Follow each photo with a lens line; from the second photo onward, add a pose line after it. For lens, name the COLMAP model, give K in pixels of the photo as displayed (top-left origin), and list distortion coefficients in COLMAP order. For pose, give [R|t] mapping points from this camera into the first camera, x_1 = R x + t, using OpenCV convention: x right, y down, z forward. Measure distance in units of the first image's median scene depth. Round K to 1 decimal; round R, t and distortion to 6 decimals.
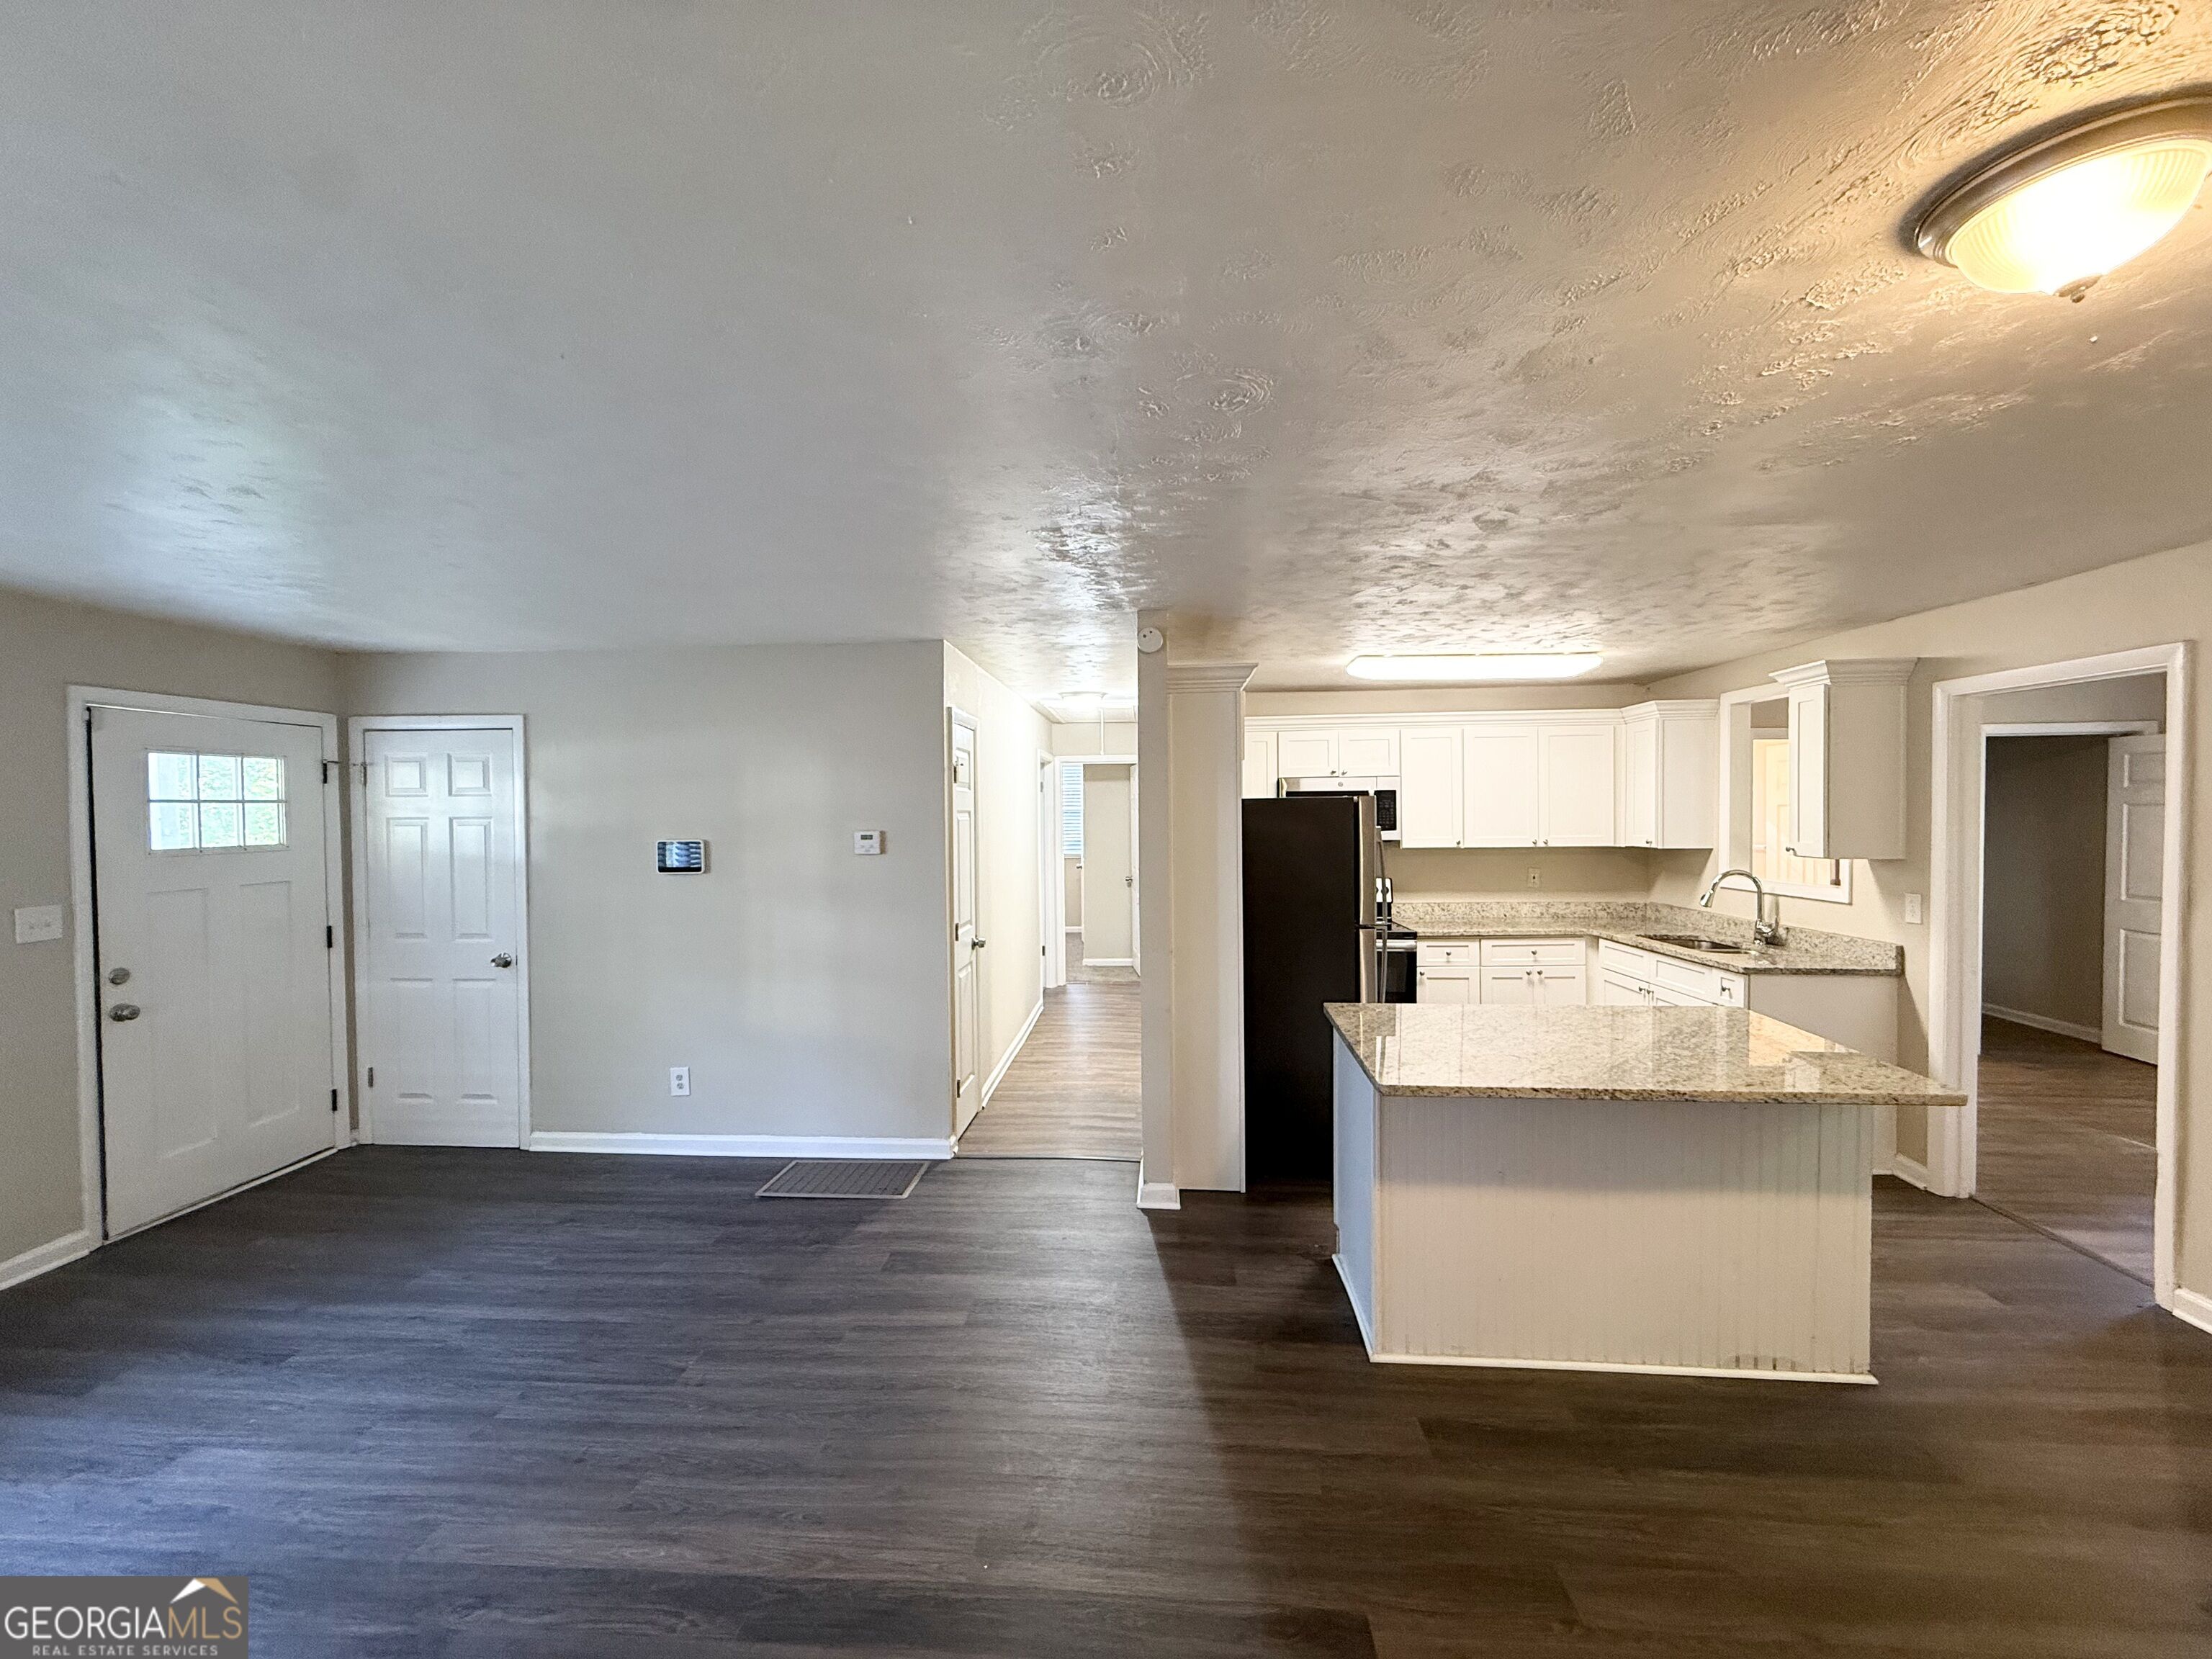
lens RADIAL K [[878.9, 0, 1100.8], [0, 878.9, 823.7], [0, 0, 1]] dist [-0.001861, 0.000924]
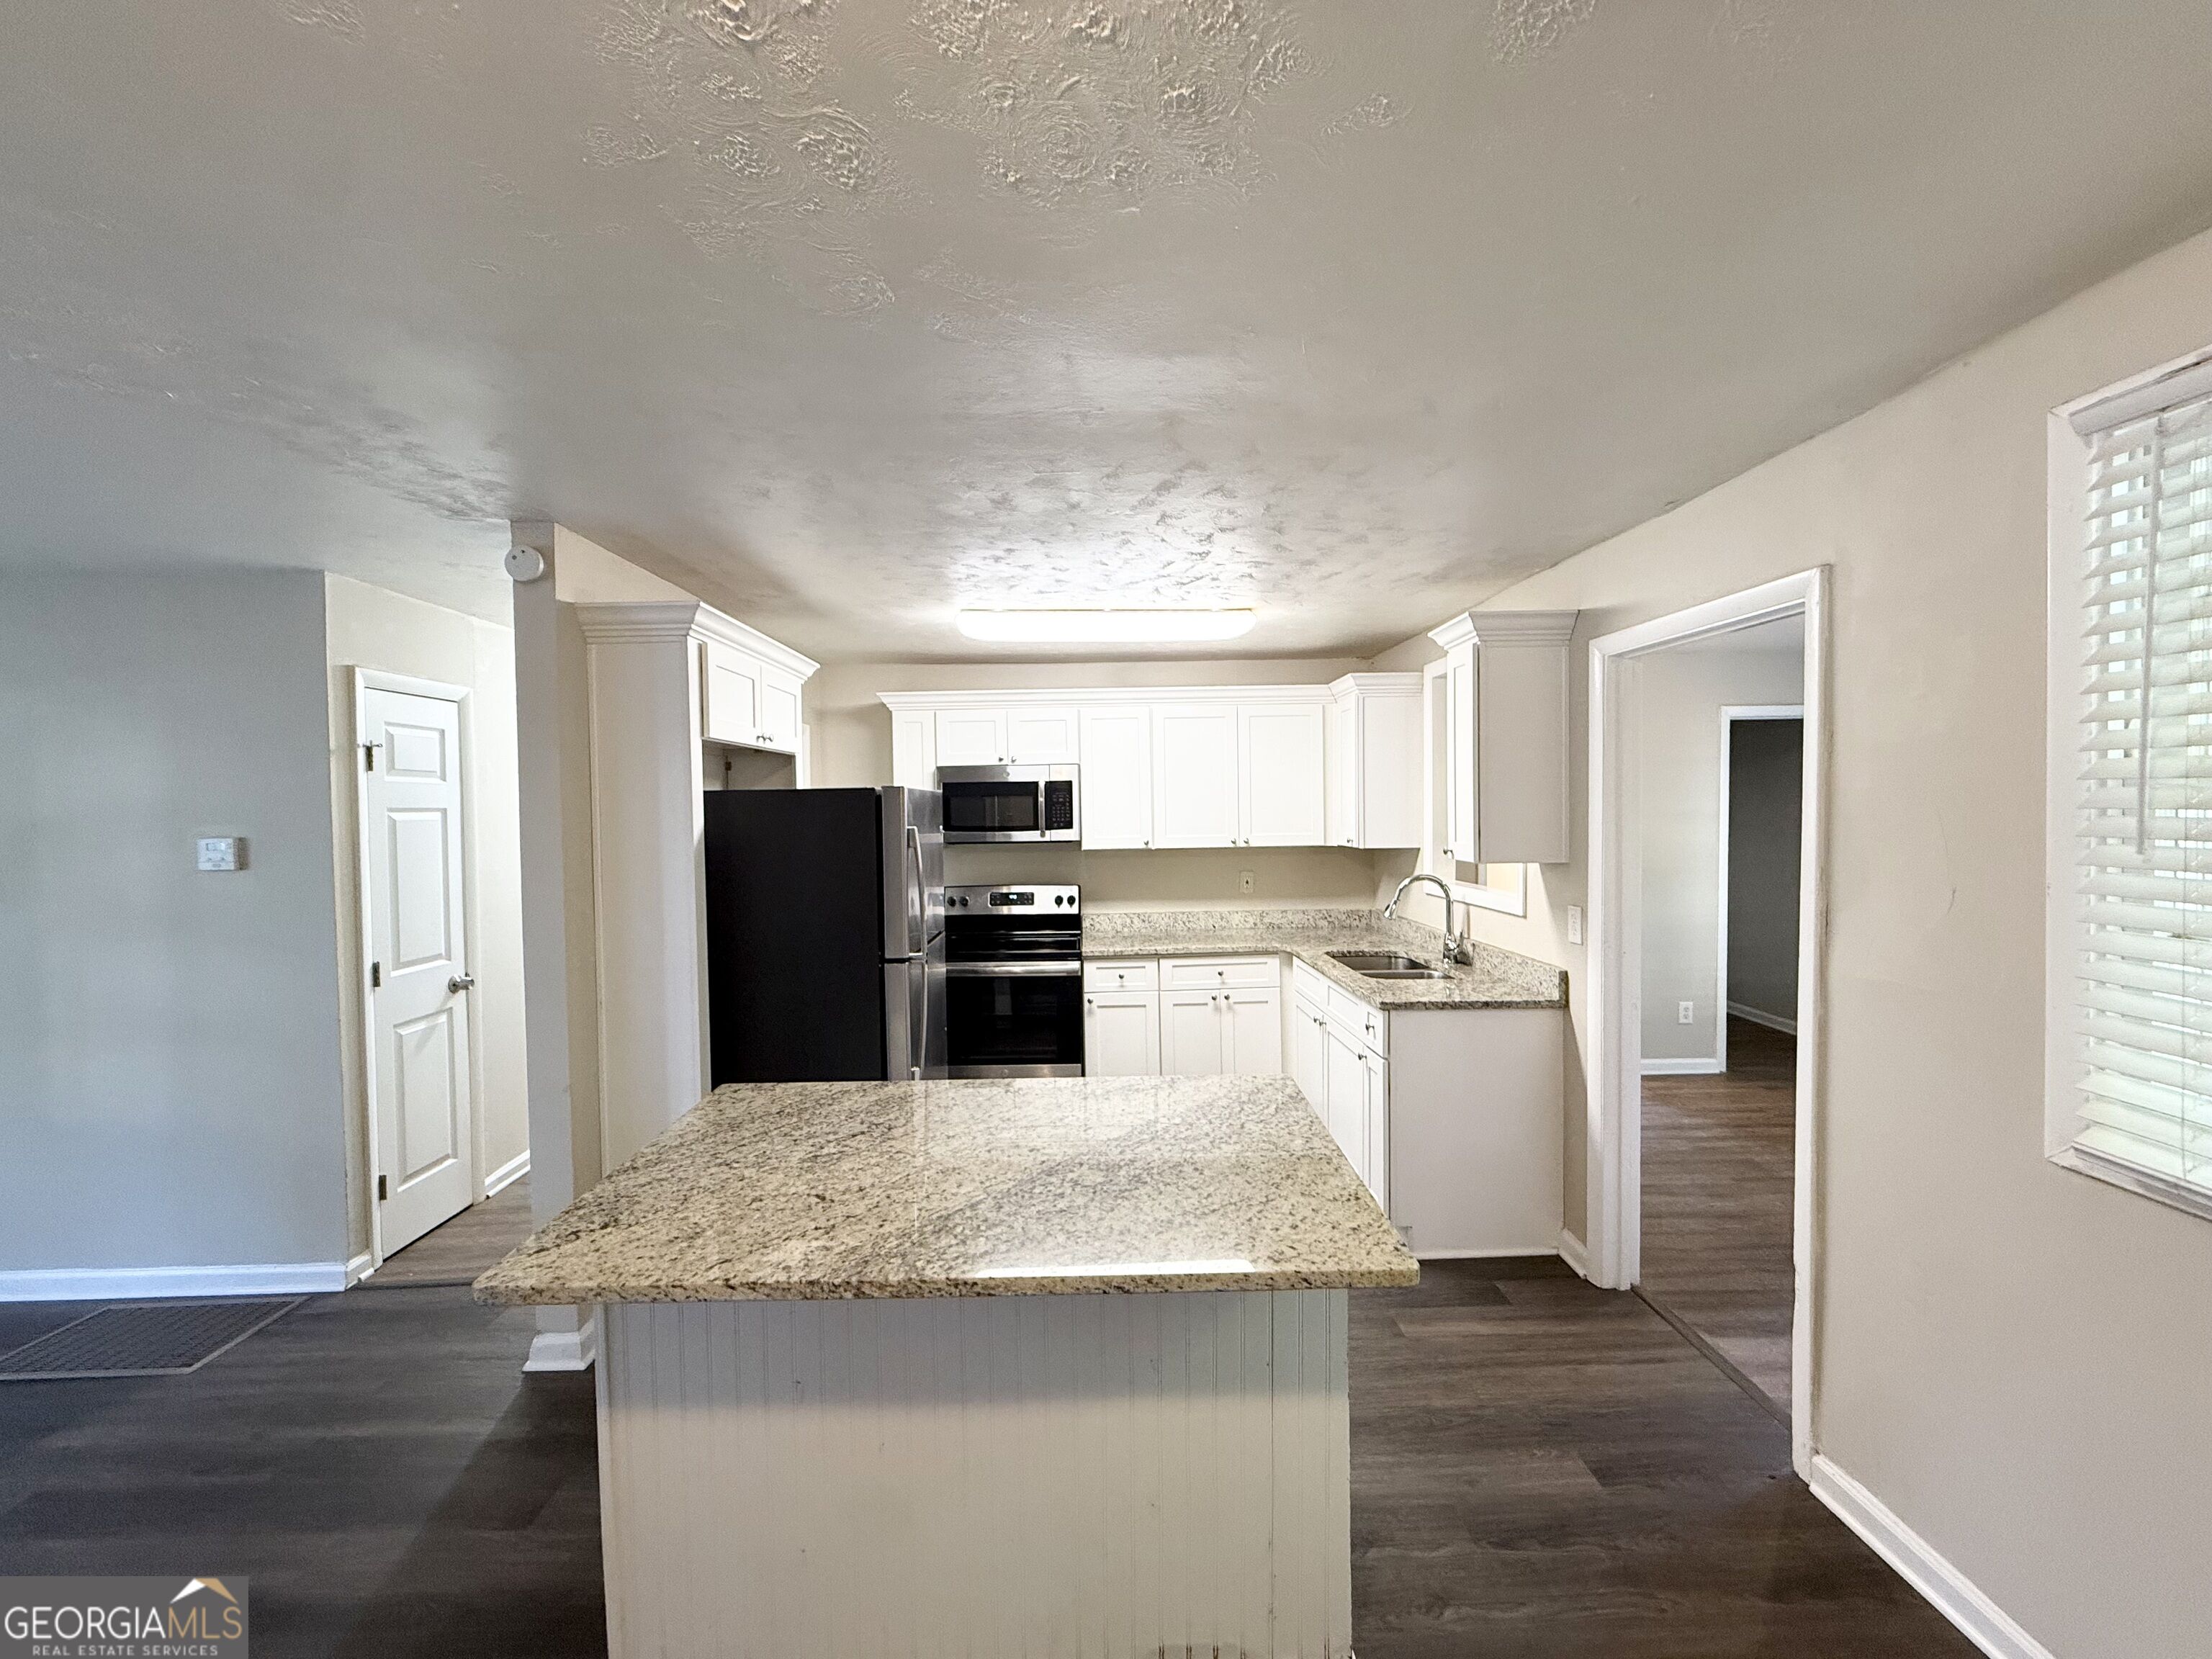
lens RADIAL K [[878.9, 0, 1099.5], [0, 878.9, 824.2], [0, 0, 1]] dist [-0.001861, 0.000924]
pose [[0.995454, -0.007627, 0.094940, 0.410953], [0.007090, 0.999957, 0.005993, -0.002553], [-0.094982, -0.005293, 0.995465, 0.240741]]
